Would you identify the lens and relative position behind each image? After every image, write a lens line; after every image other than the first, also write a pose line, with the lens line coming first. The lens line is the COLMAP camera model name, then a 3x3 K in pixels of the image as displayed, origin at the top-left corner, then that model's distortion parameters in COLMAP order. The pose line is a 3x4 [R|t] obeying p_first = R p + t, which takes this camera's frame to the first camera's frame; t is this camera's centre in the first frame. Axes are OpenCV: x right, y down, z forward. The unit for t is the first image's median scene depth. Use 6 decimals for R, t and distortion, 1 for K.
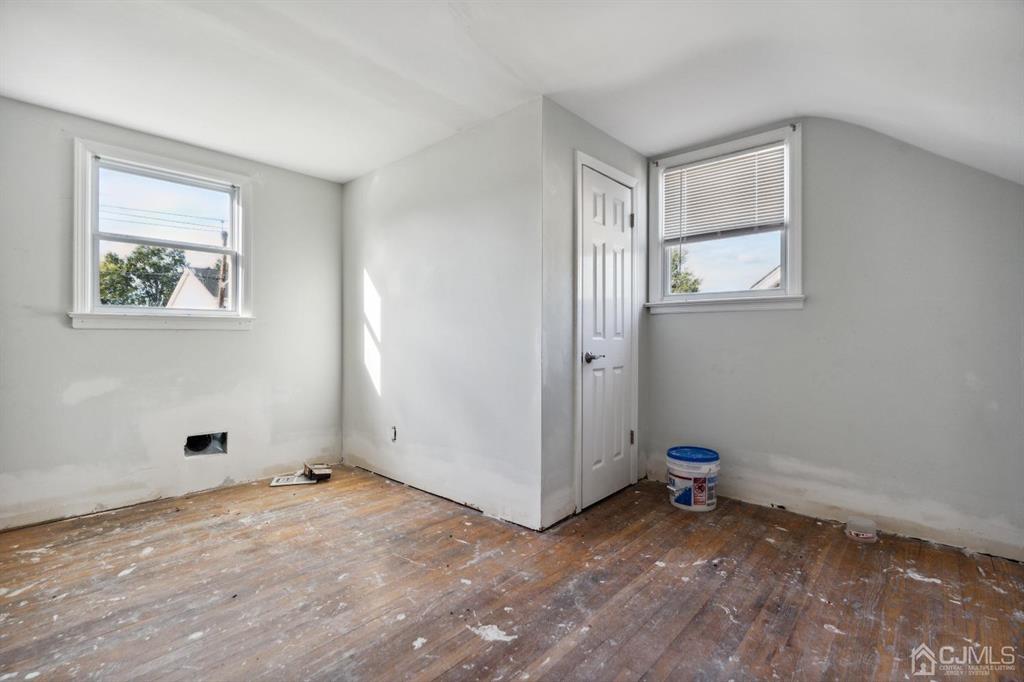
lens RADIAL K [[463.1, 0, 512.0], [0, 463.1, 341.0], [0, 0, 1]] dist [-0.003869, -0.000113]
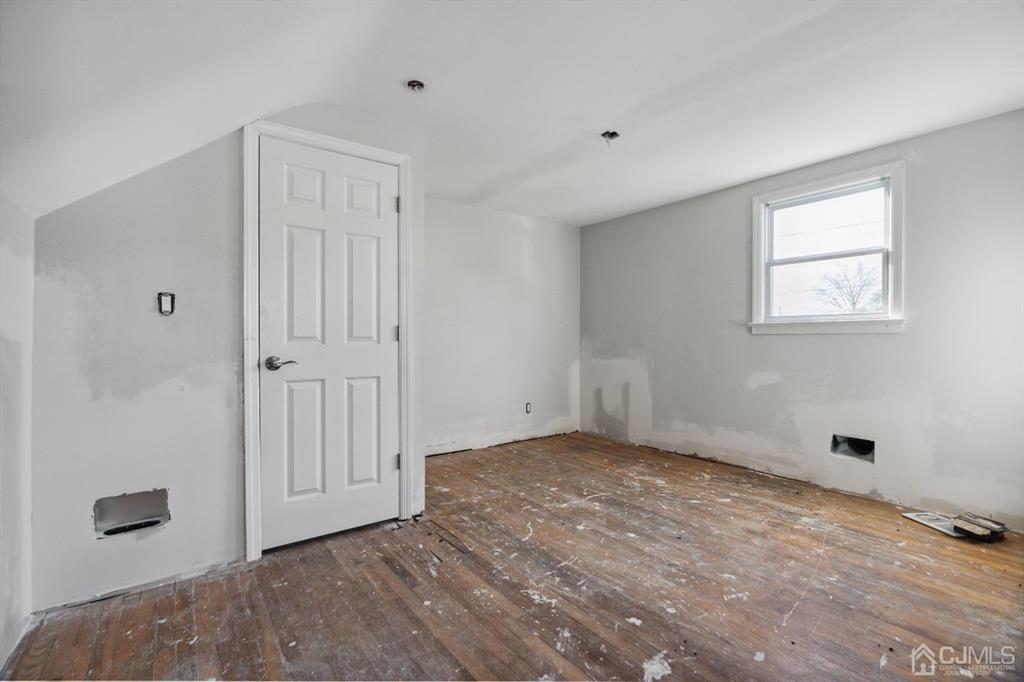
lens RADIAL K [[463.1, 0, 512.0], [0, 463.1, 341.0], [0, 0, 1]] dist [0.002809, 0.001115]
pose [[-0.190622, 0.003775, -0.981656, 0.555798], [-0.006502, 0.999966, 0.005108, -0.010229], [0.981642, 0.007356, -0.190591, 0.546680]]
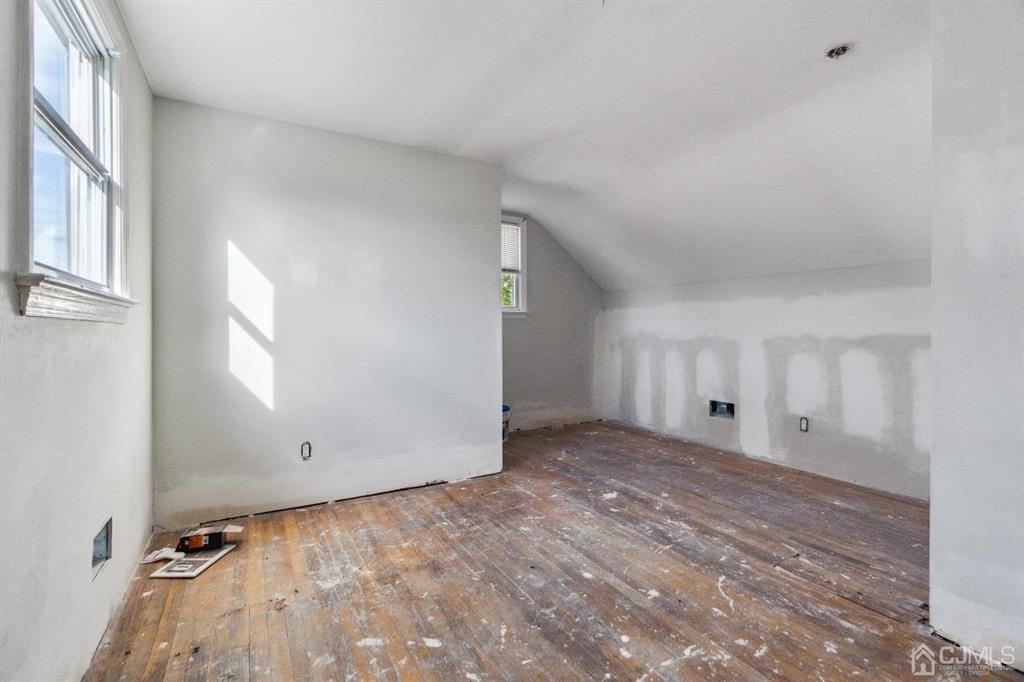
lens RADIAL K [[463.1, 0, 512.0], [0, 463.1, 341.0], [0, 0, 1]] dist [0.002809, 0.001115]
pose [[0.309147, -0.014863, 0.950898, -1.178069], [0.005234, 0.999889, 0.013927, -0.008751], [-0.951000, 0.000672, 0.309191, 0.490960]]
